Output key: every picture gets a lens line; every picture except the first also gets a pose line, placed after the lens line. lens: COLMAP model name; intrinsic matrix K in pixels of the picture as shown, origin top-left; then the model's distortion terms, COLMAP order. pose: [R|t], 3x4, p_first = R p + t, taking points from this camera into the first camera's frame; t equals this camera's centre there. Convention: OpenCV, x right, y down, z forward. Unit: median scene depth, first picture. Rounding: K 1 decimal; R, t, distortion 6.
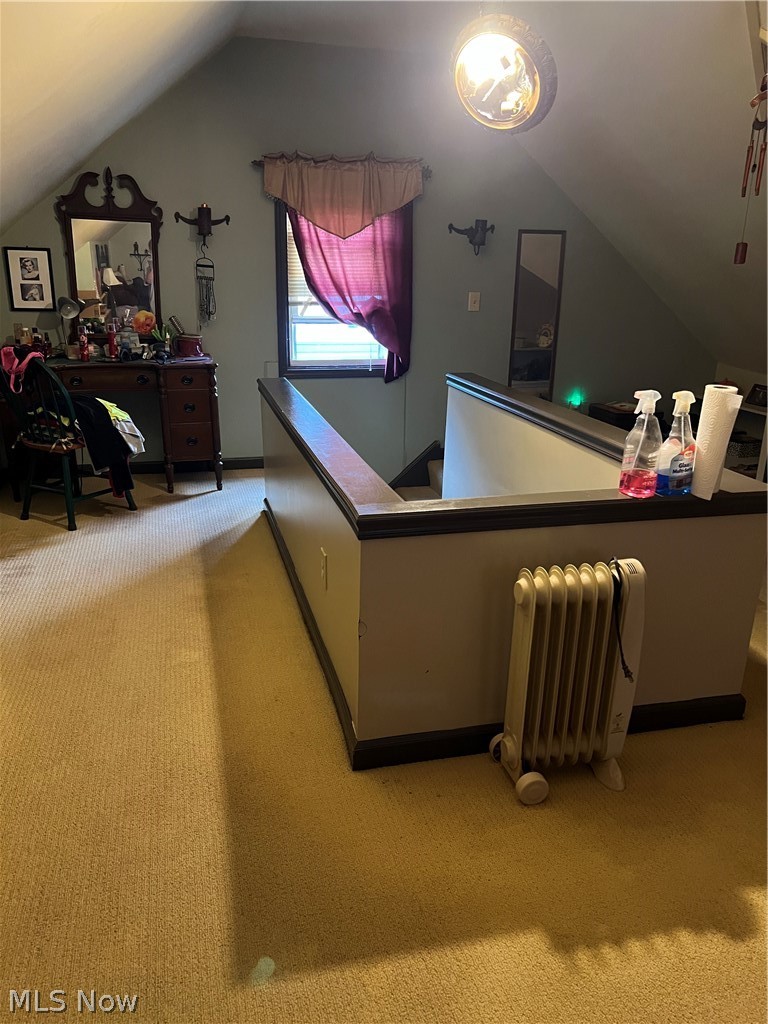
lens RADIAL K [[775.9, 0, 384.1], [0, 775.9, 512.9], [0, 0, 1]] dist [0.017549, -0.013619]
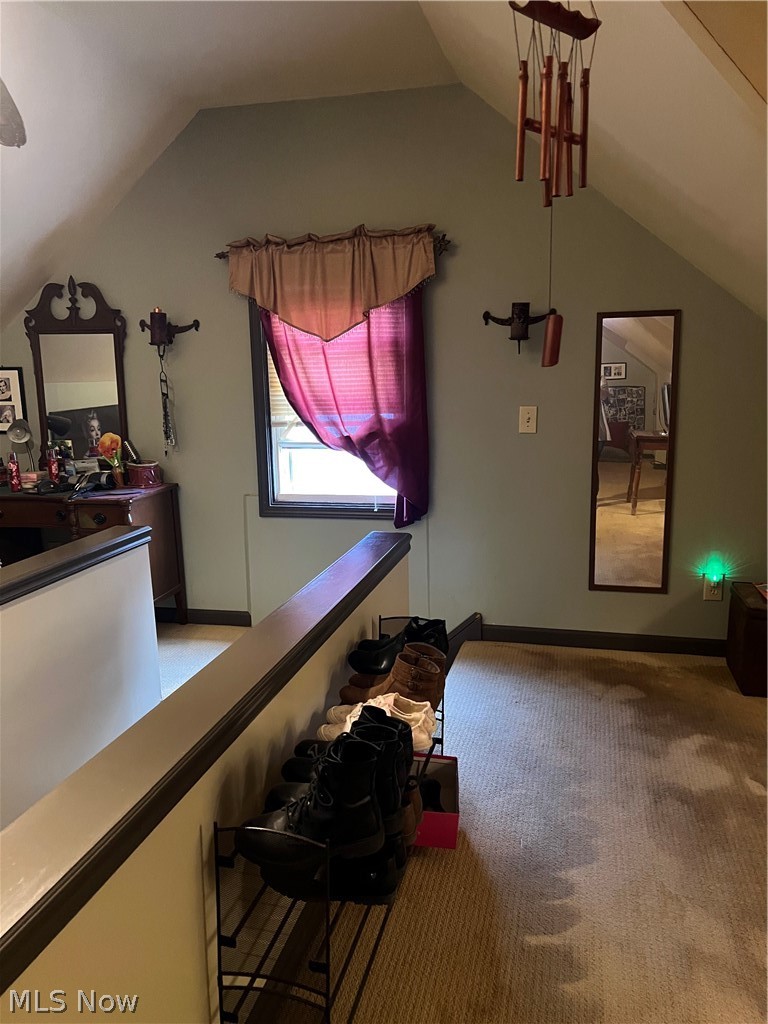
lens RADIAL K [[775.9, 0, 385.1], [0, 775.9, 533.3], [0, 0, 1]] dist [0.017549, -0.013619]
pose [[0.876567, 0.070989, -0.476016, 0.371273], [-0.113686, 0.991613, -0.061468, -0.127948], [0.467660, 0.107997, 0.877286, 0.386715]]
